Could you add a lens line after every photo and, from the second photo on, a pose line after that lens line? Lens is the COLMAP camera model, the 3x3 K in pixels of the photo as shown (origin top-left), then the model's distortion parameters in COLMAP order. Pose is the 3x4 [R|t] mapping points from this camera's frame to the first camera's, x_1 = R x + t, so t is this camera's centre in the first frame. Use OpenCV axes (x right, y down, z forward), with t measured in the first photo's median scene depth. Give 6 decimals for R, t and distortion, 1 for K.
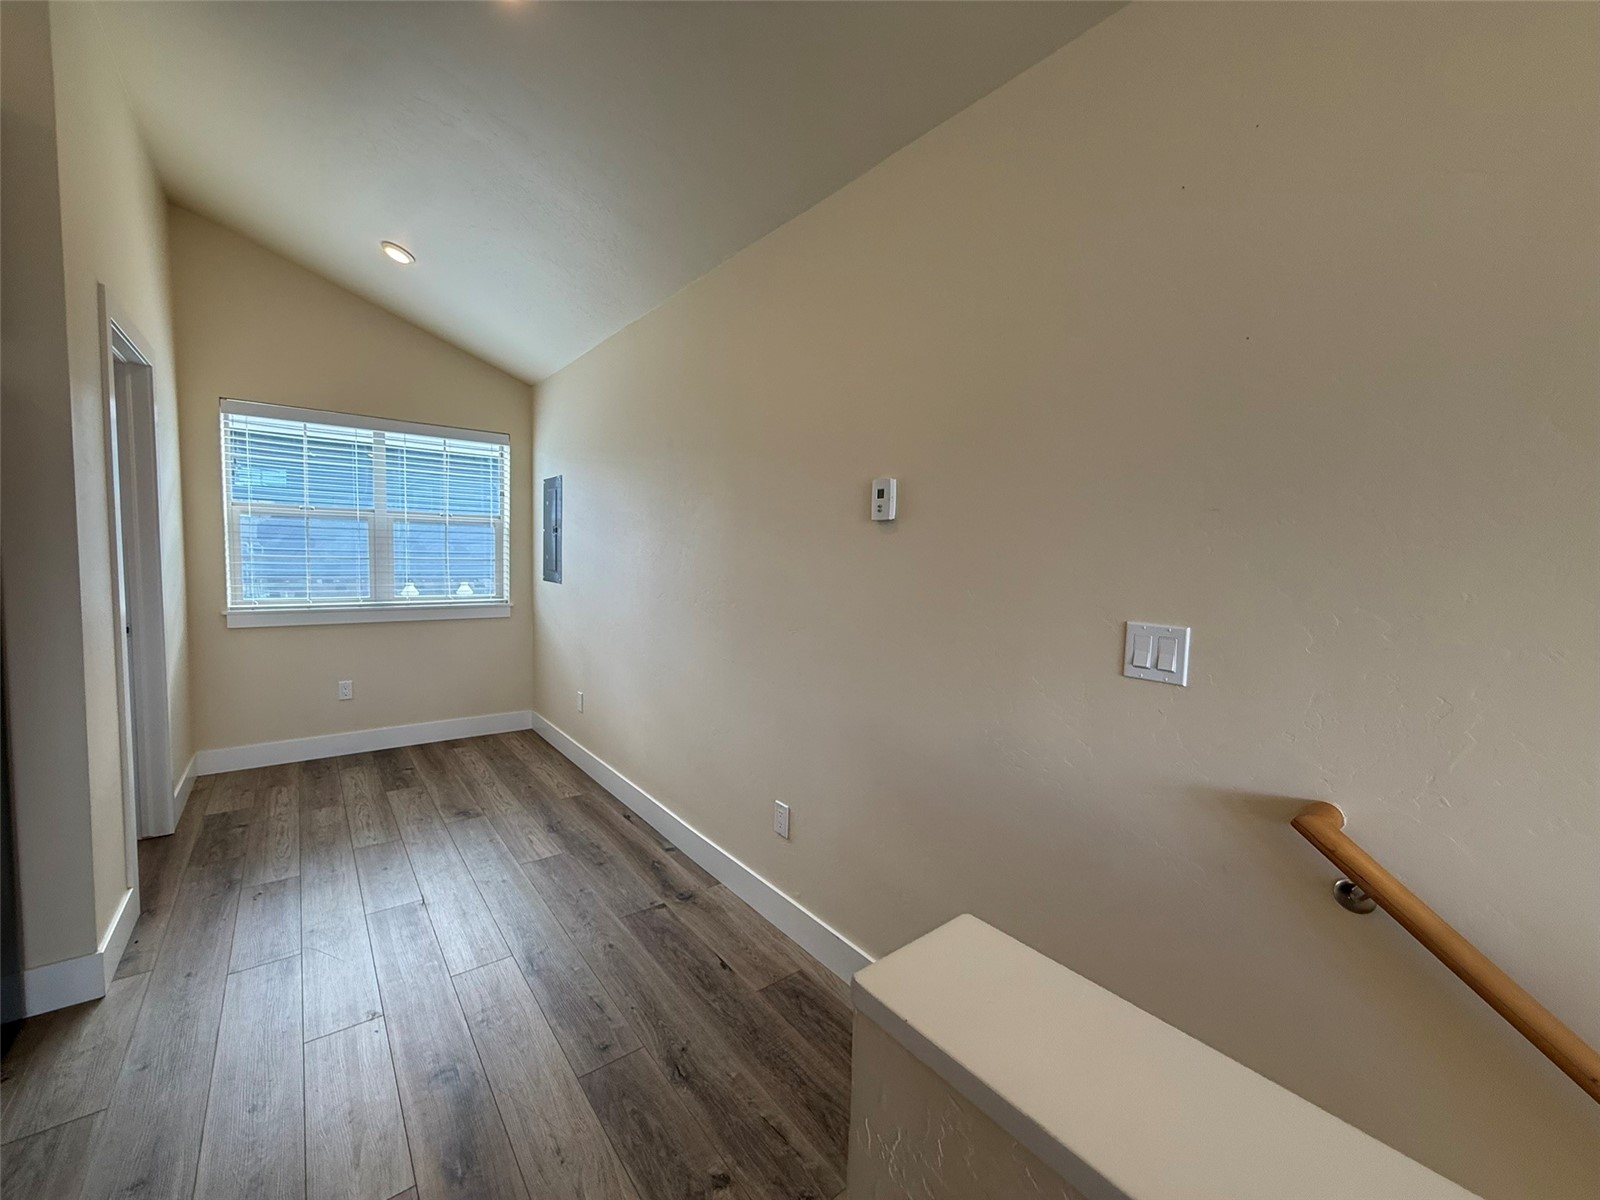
lens RADIAL K [[634.8, 0, 790.7], [0, 634.8, 596.2], [0, 0, 1]] dist [0.001024, -0.000530]
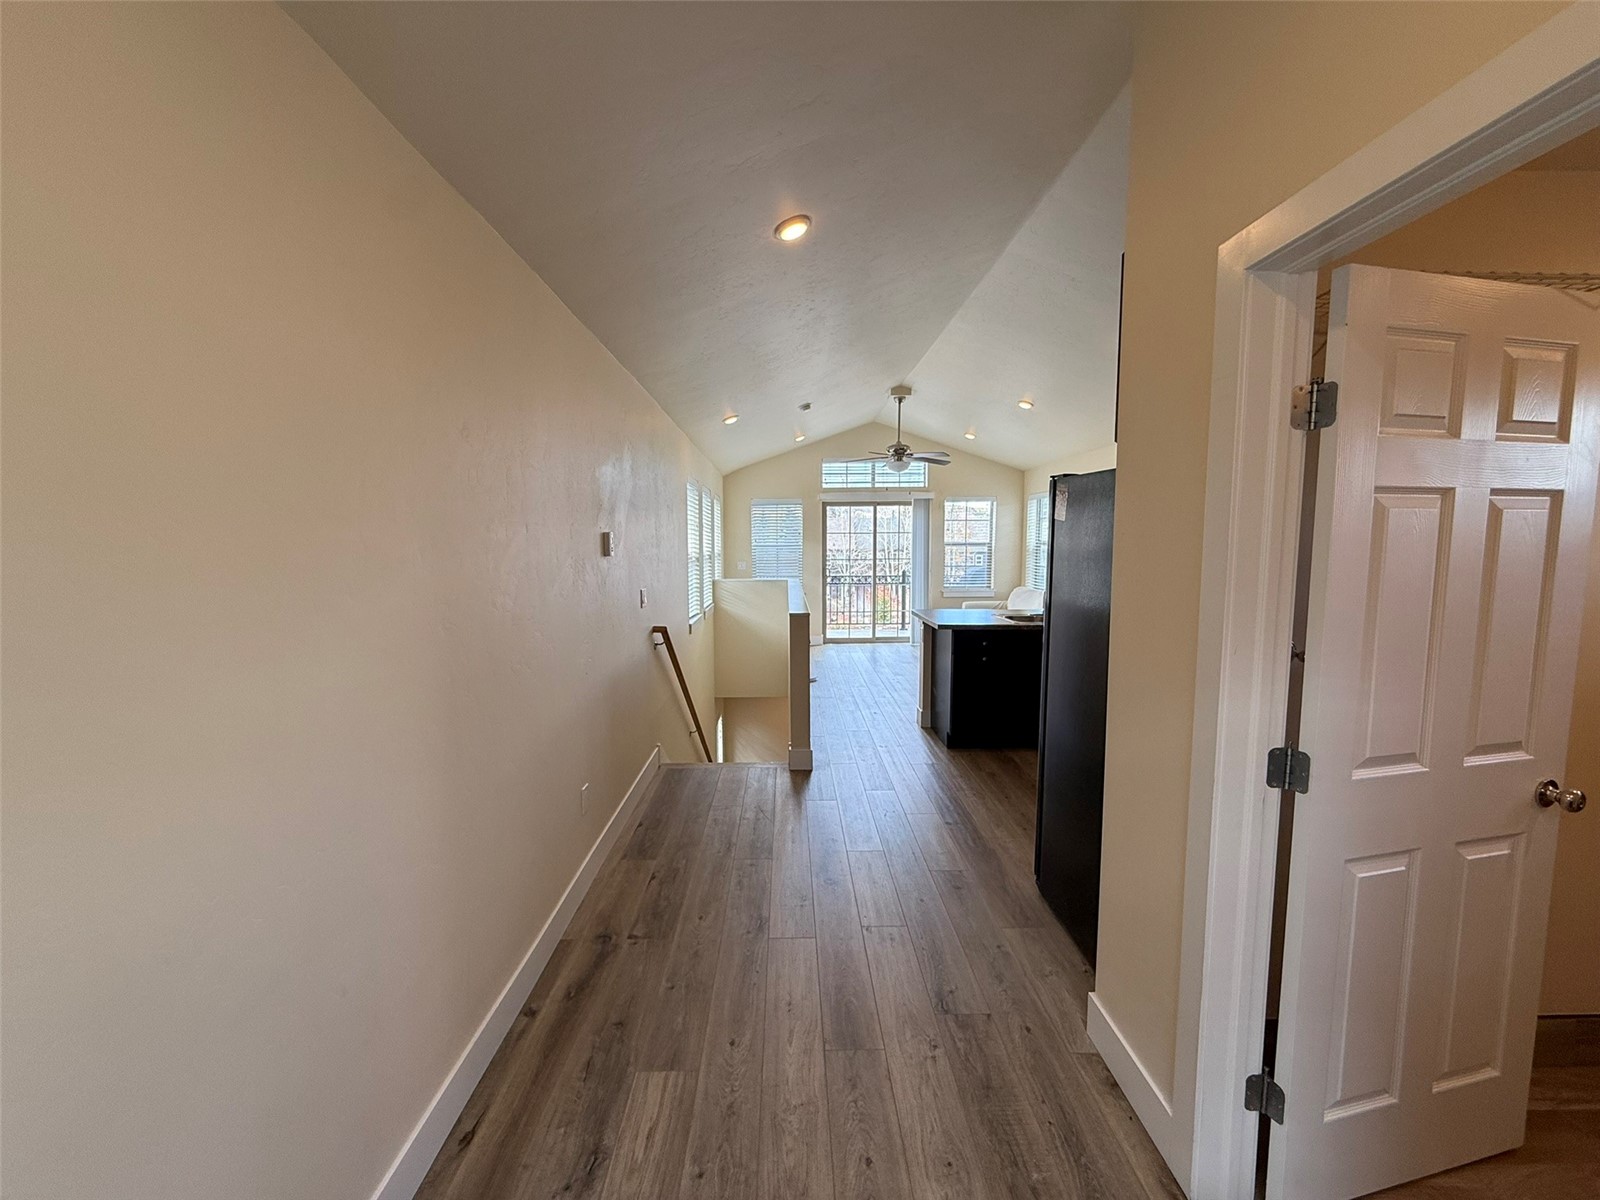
lens RADIAL K [[634.8, 0, 792.0], [0, 634.8, 595.8], [0, 0, 1]] dist [0.001024, -0.000530]
pose [[-0.793658, -0.077116, 0.603457, -0.838012], [0.025394, 0.986869, 0.159511, -0.179446], [-0.607834, 0.141922, -0.781279, 1.335547]]
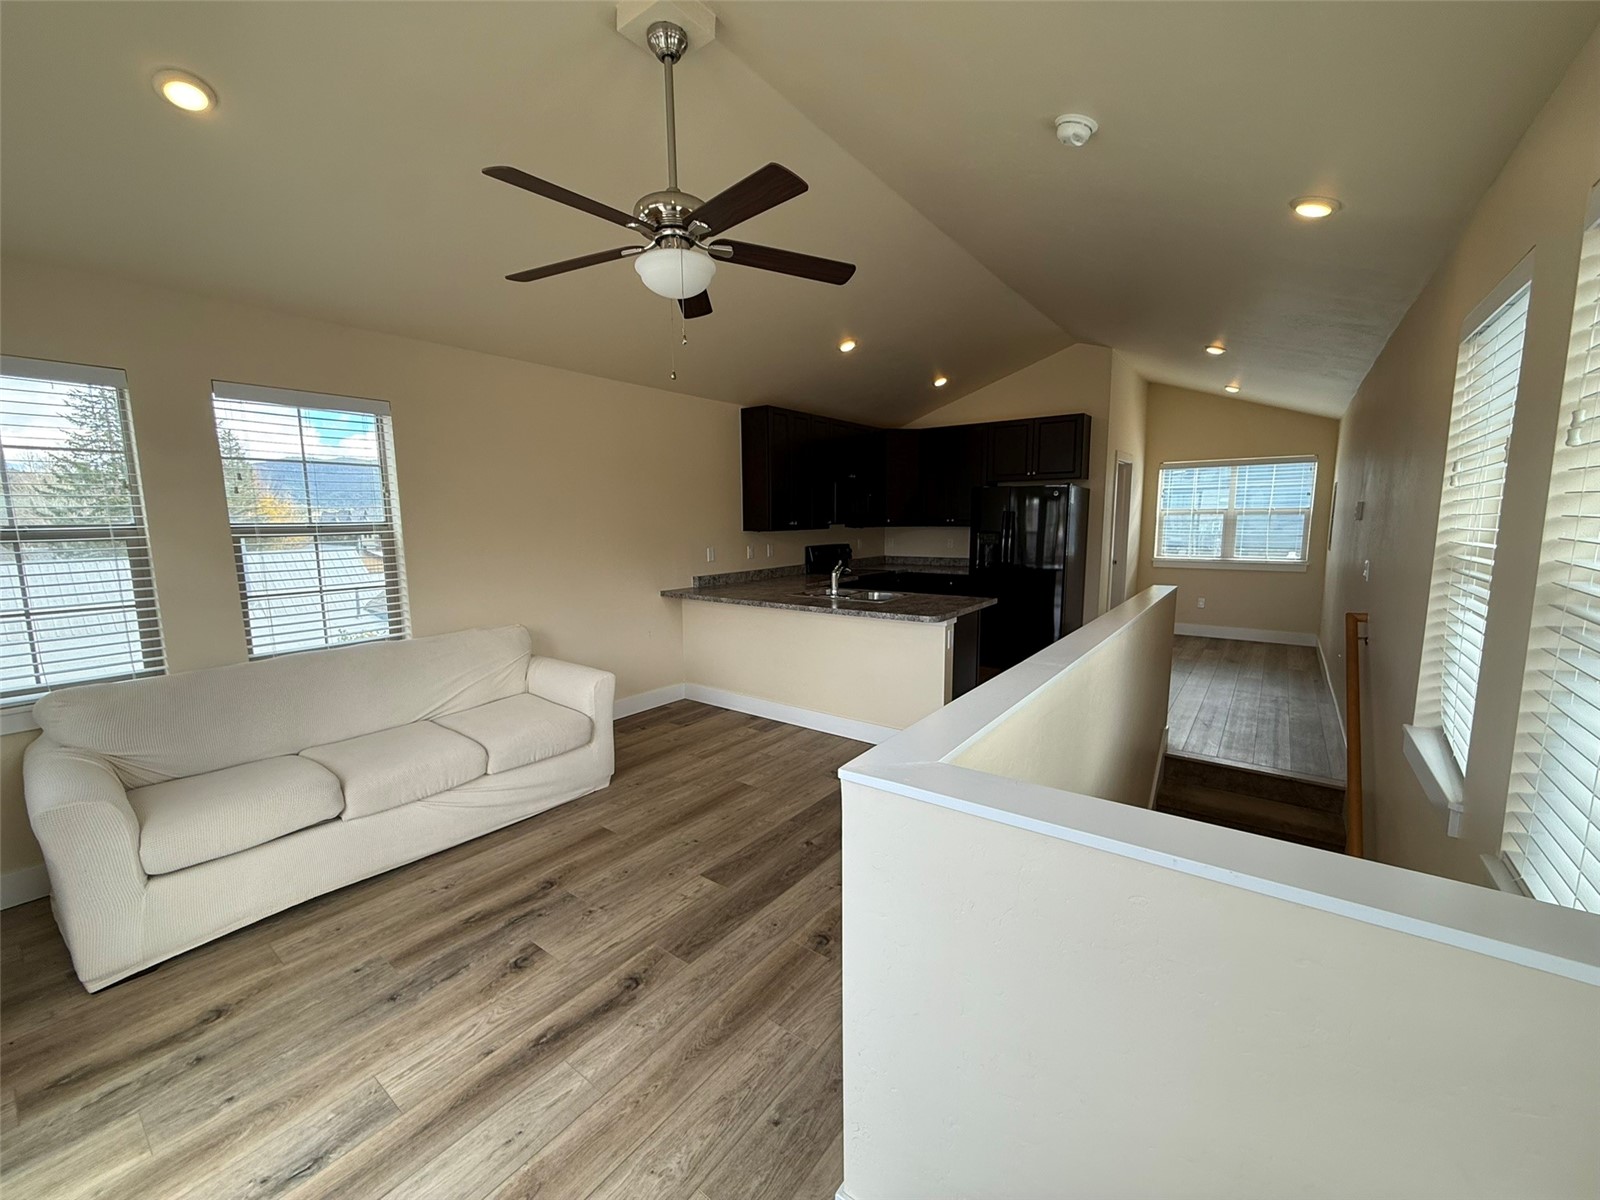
lens RADIAL K [[634.8, 0, 793.8], [0, 634.8, 601.4], [0, 0, 1]] dist [0.001024, -0.000530]
pose [[0.256339, 0.100864, -0.961310, 1.201513], [-0.052992, 0.994511, 0.090217, 0.047204], [0.965133, 0.027815, 0.260277, -1.006702]]
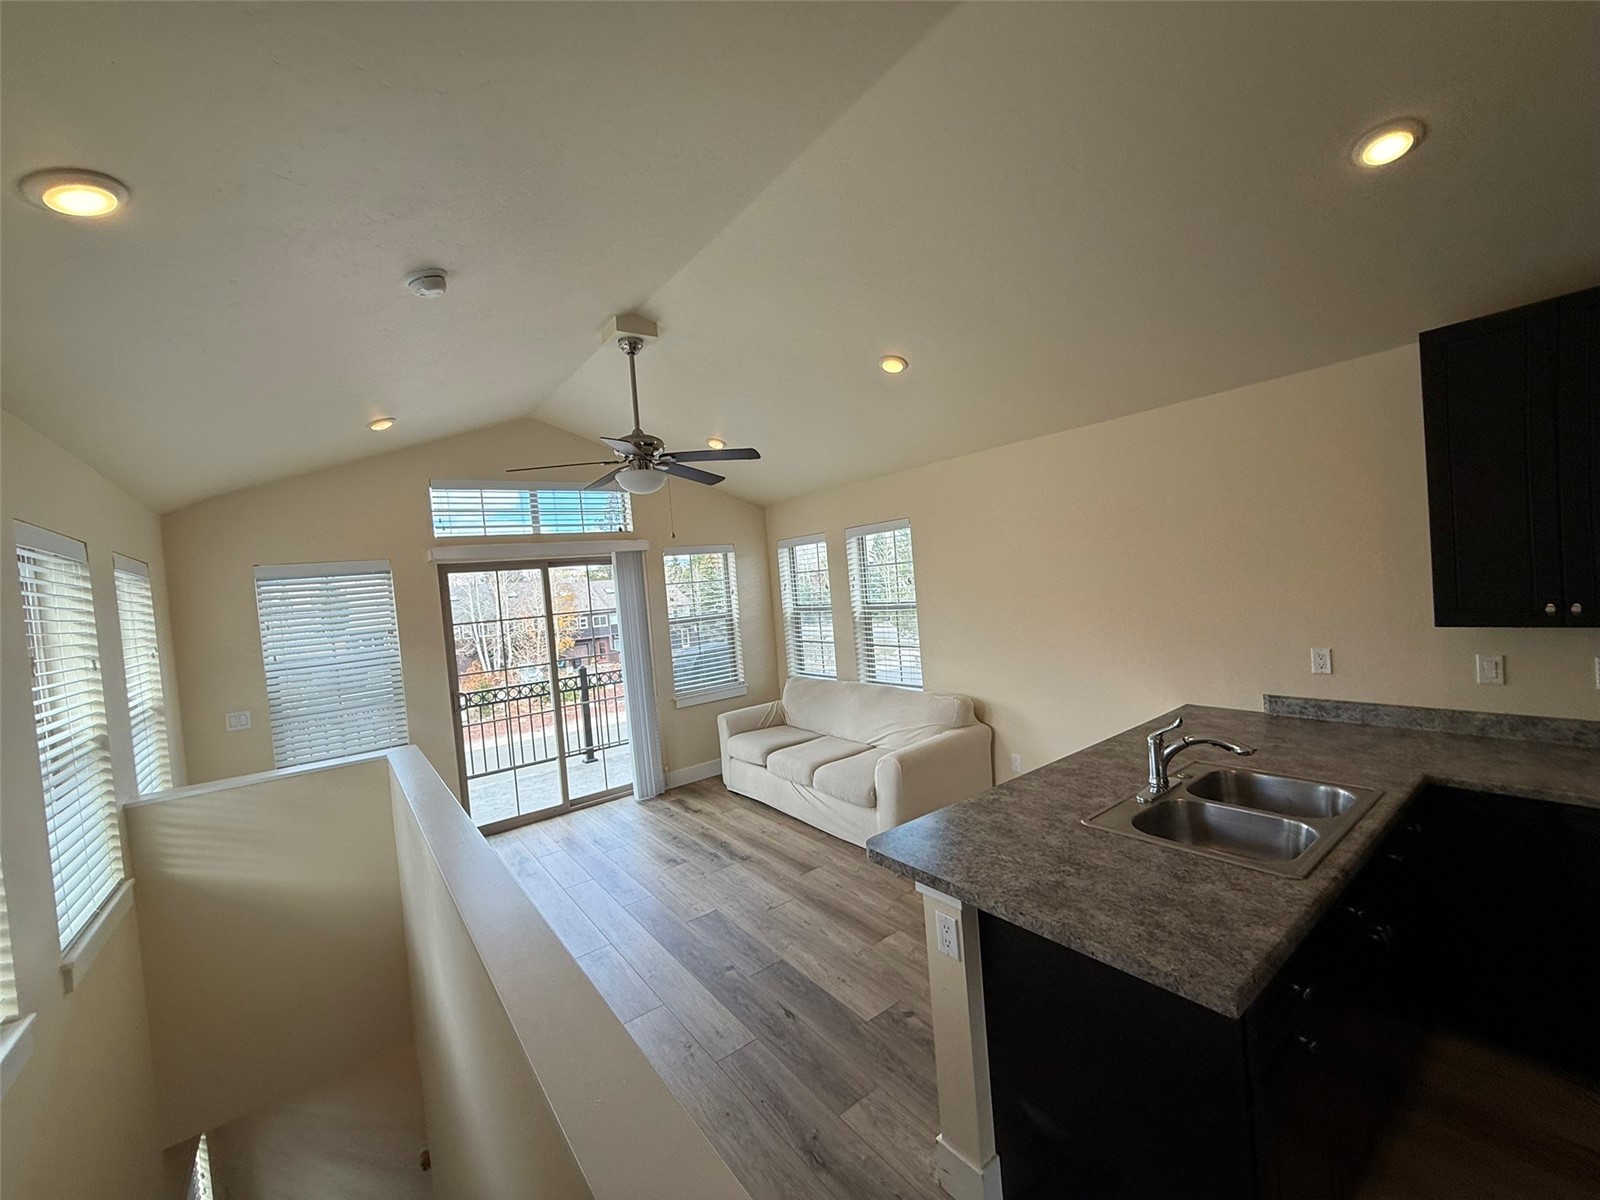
lens RADIAL K [[634.8, 0, 792.9], [0, 634.8, 601.0], [0, 0, 1]] dist [0.001024, -0.000530]
pose [[-0.998169, 0.054589, 0.026057, 0.077310], [0.056962, 0.993228, 0.101257, -0.152736], [-0.020353, 0.102556, -0.994519, 0.265046]]
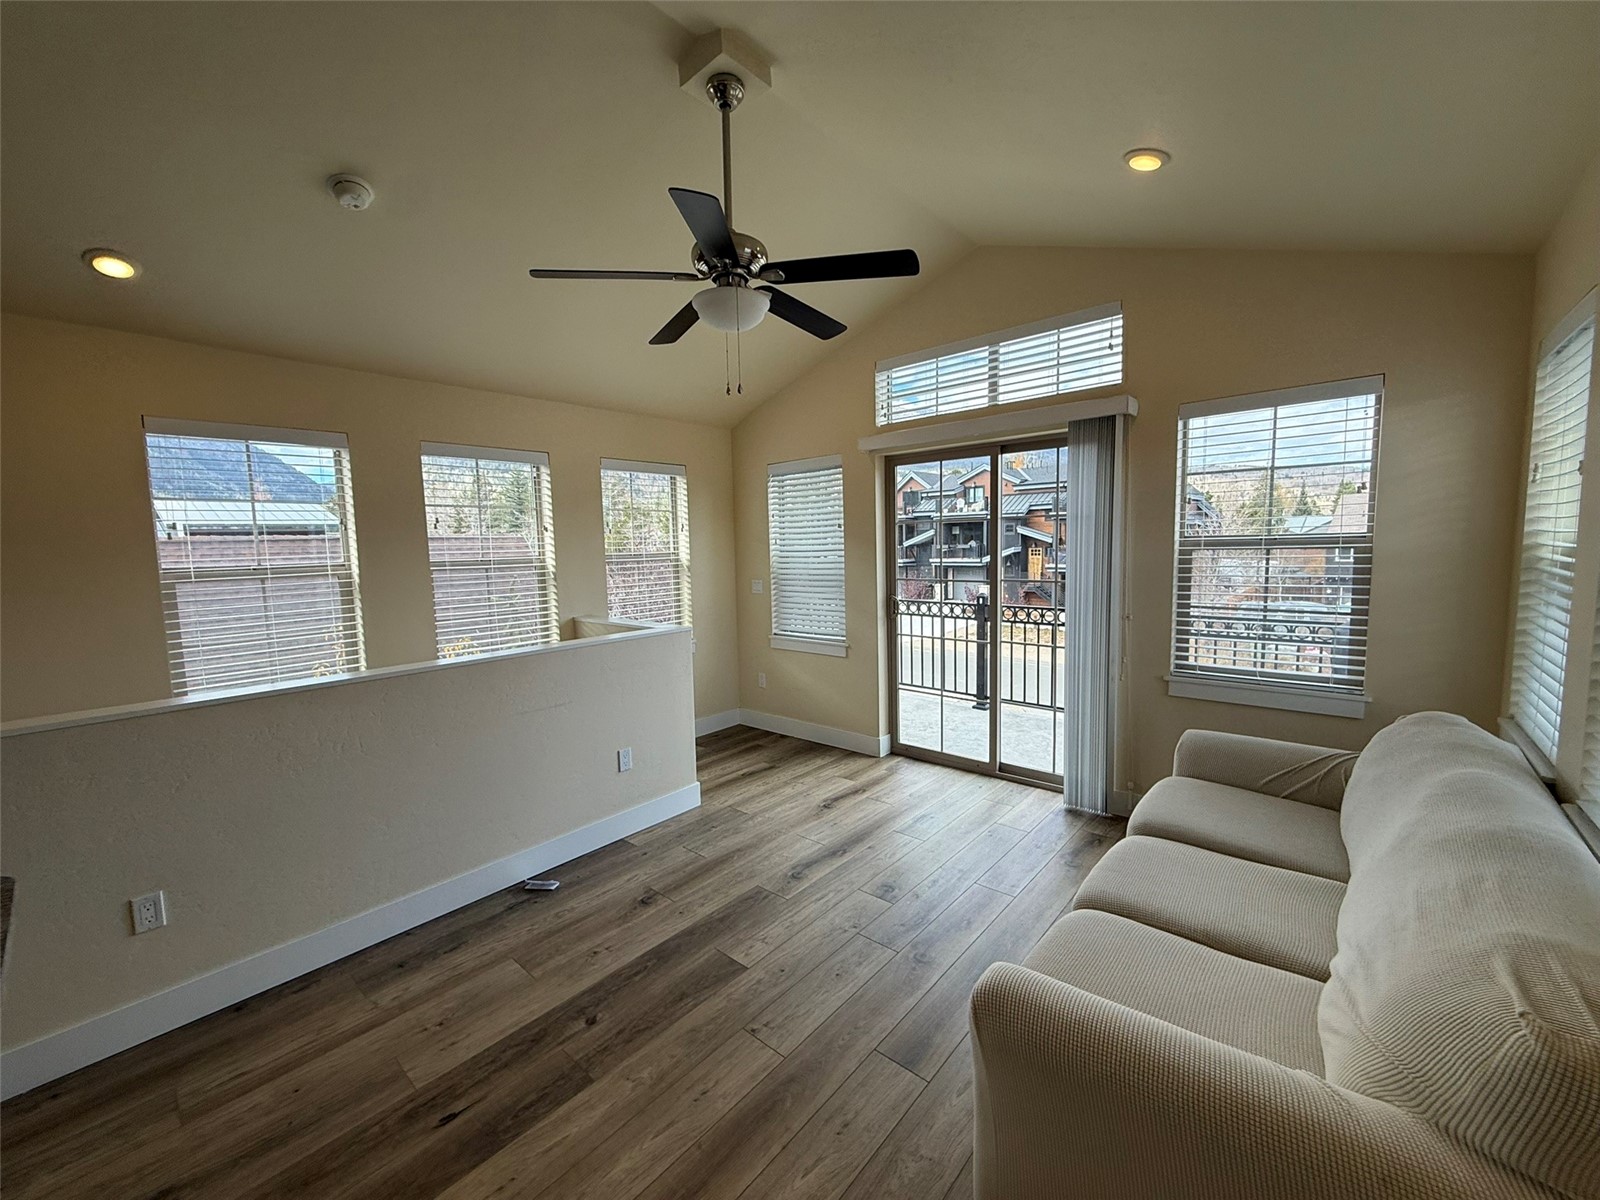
lens RADIAL K [[634.8, 0, 793.9], [0, 634.8, 605.6], [0, 0, 1]] dist [0.001024, -0.000530]
pose [[-0.180967, -0.118952, 0.976269, -0.453841], [0.090492, 0.986434, 0.136965, -0.007134], [-0.979317, 0.113131, -0.167748, -0.856859]]
